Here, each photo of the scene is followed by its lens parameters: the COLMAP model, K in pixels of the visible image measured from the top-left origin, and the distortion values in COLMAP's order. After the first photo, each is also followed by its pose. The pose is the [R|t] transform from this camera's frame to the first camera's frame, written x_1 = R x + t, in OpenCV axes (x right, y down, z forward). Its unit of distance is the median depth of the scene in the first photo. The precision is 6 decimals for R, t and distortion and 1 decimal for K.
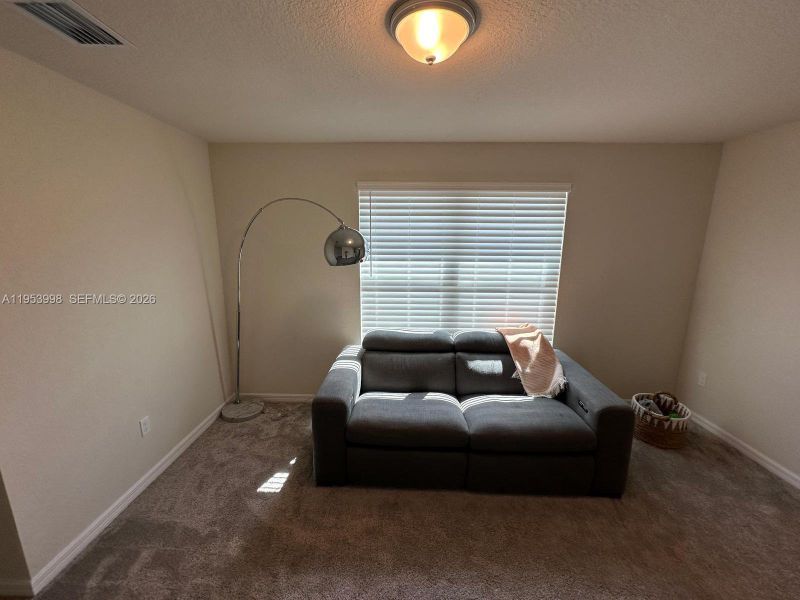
lens RADIAL K [[317.1, 0, 400.0], [0, 317.1, 302.1], [0, 0, 1]] dist [-0.003758, 0.000503]
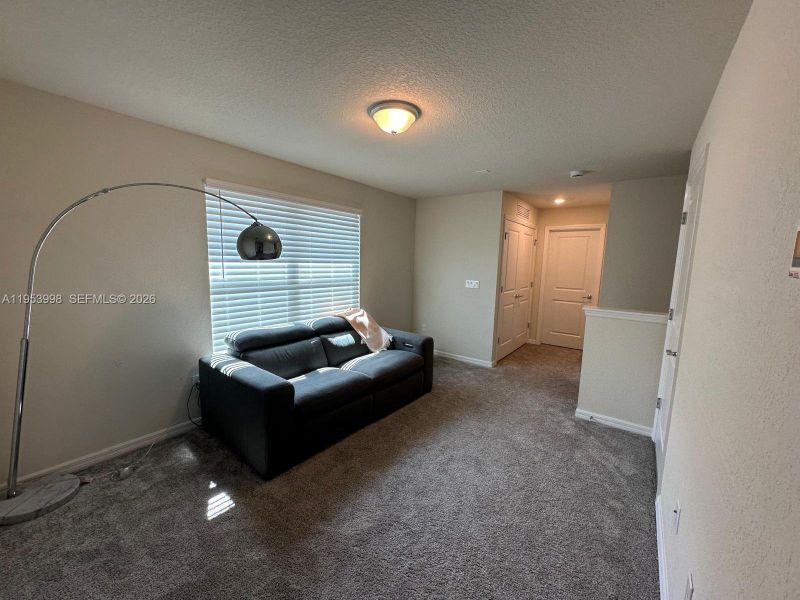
lens RADIAL K [[317.1, 0, 400.0], [0, 317.1, 302.1], [0, 0, 1]] dist [-0.003758, 0.000503]
pose [[0.590788, -0.099902, 0.800618, -0.596985], [0.144795, 0.989322, 0.016603, 0.055716], [-0.793728, 0.106116, 0.598945, 0.015372]]
